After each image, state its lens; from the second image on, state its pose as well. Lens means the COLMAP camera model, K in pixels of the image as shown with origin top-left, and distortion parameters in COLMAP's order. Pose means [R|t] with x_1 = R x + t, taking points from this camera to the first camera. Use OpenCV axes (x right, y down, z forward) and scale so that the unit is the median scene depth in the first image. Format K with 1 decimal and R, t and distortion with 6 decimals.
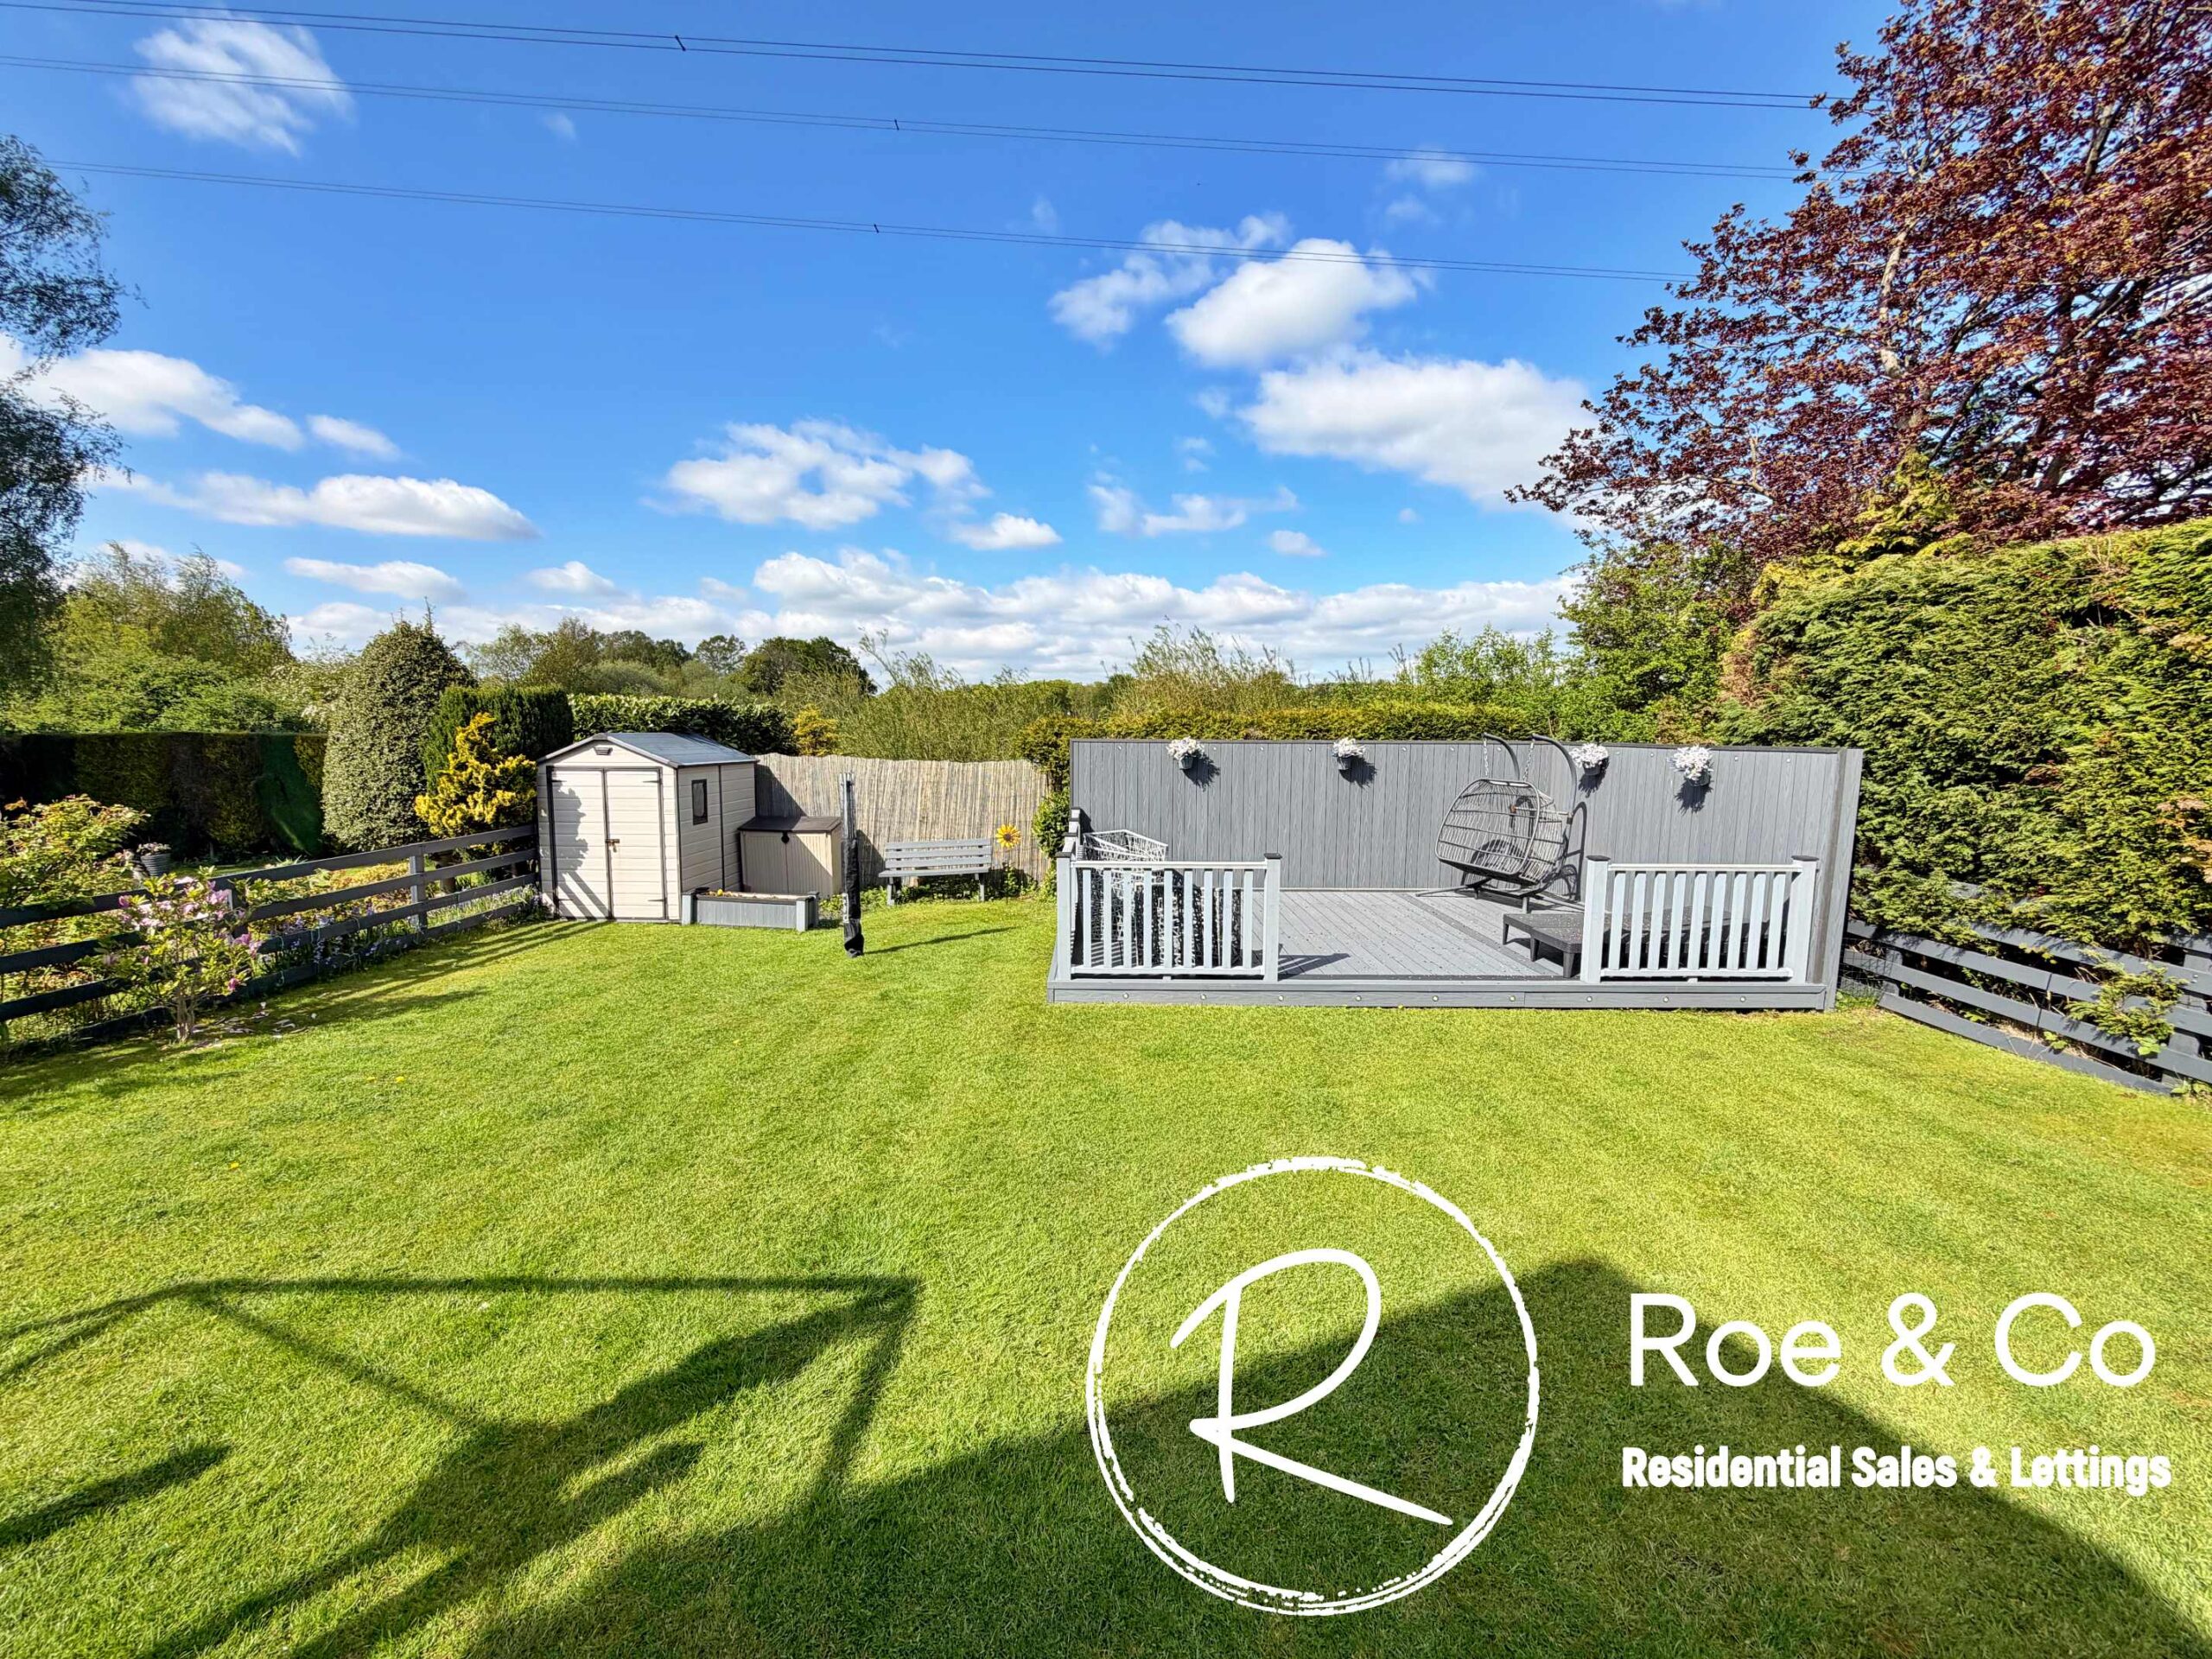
lens RADIAL K [[877.3, 0, 1106.0], [0, 877.3, 829.5], [0, 0, 1]] dist [0.001933, 0.000264]
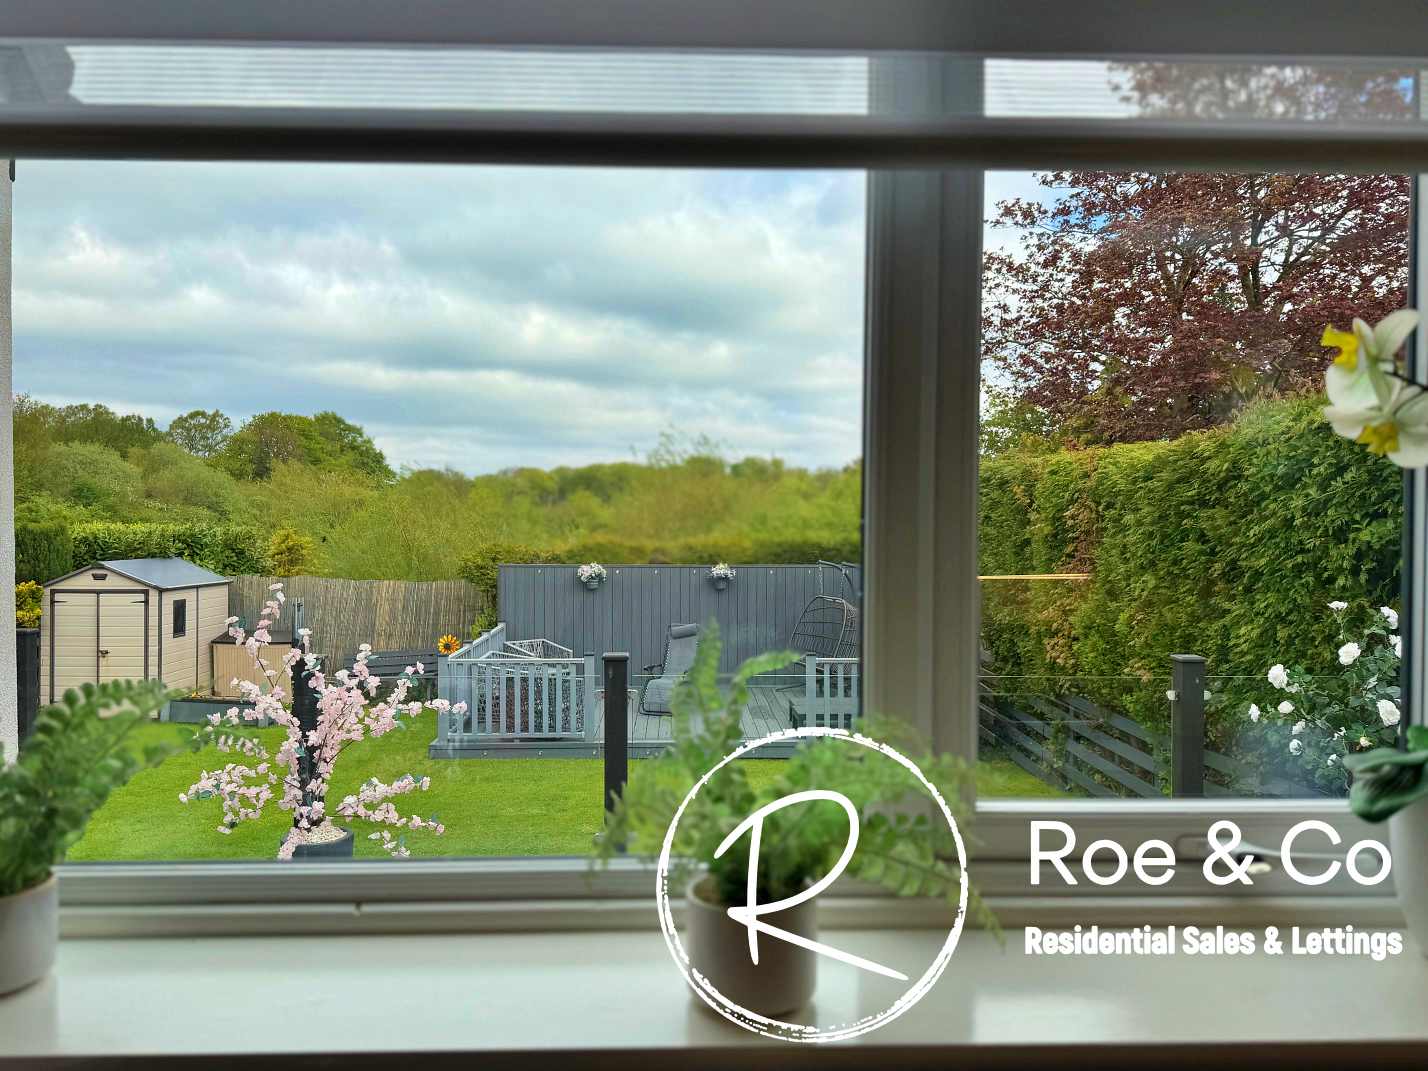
lens RADIAL K [[1112.2, 0, 714.0], [0, 1112.2, 535.5], [0, 0, 1]] dist [0.047412, -0.006209]
pose [[0.999777, -0.006886, 0.019984, 0.218911], [0.008778, 0.995321, -0.096223, 0.009823], [-0.019228, 0.096377, 0.995159, -0.509040]]
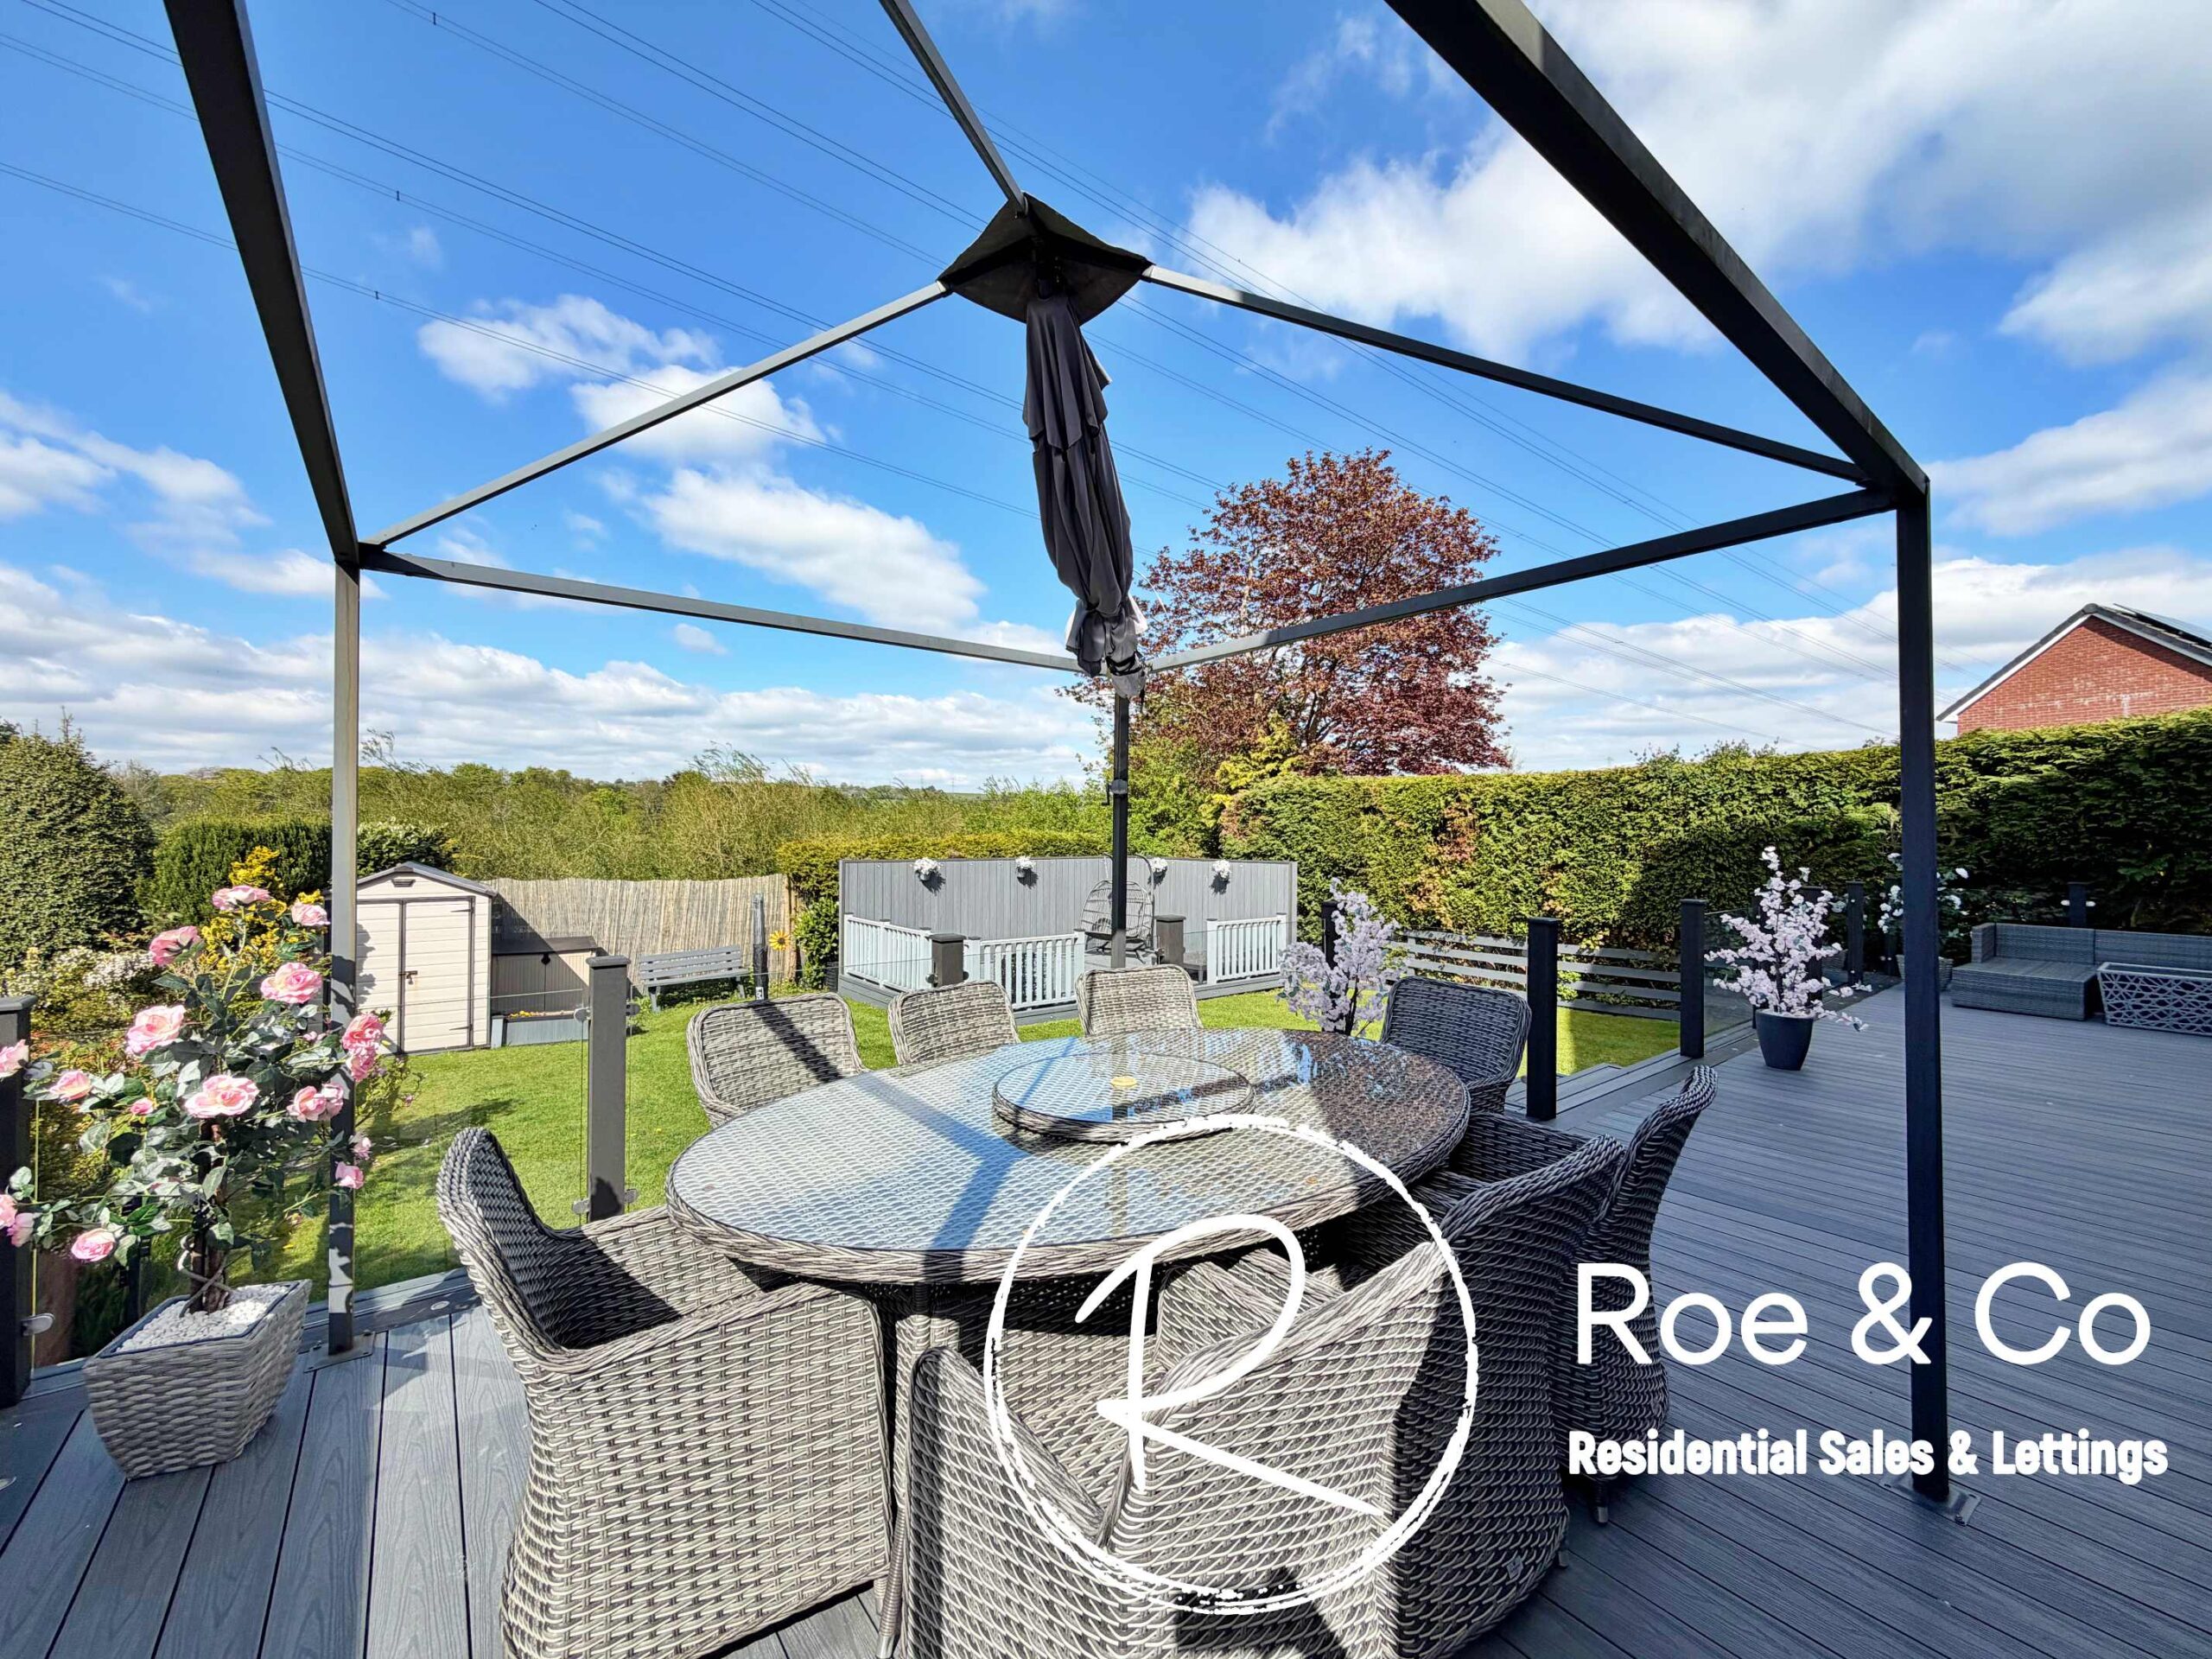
lens RADIAL K [[880.0, 0, 1106.0], [0, 880.0, 829.5], [0, 0, 1]] dist [0.031900, 0.000154]
pose [[0.789214, 0.002264, 0.614114, -0.517662], [0.067331, 0.993646, -0.090192, -0.003548], [-0.610416, 0.112530, 0.784046, -0.262932]]
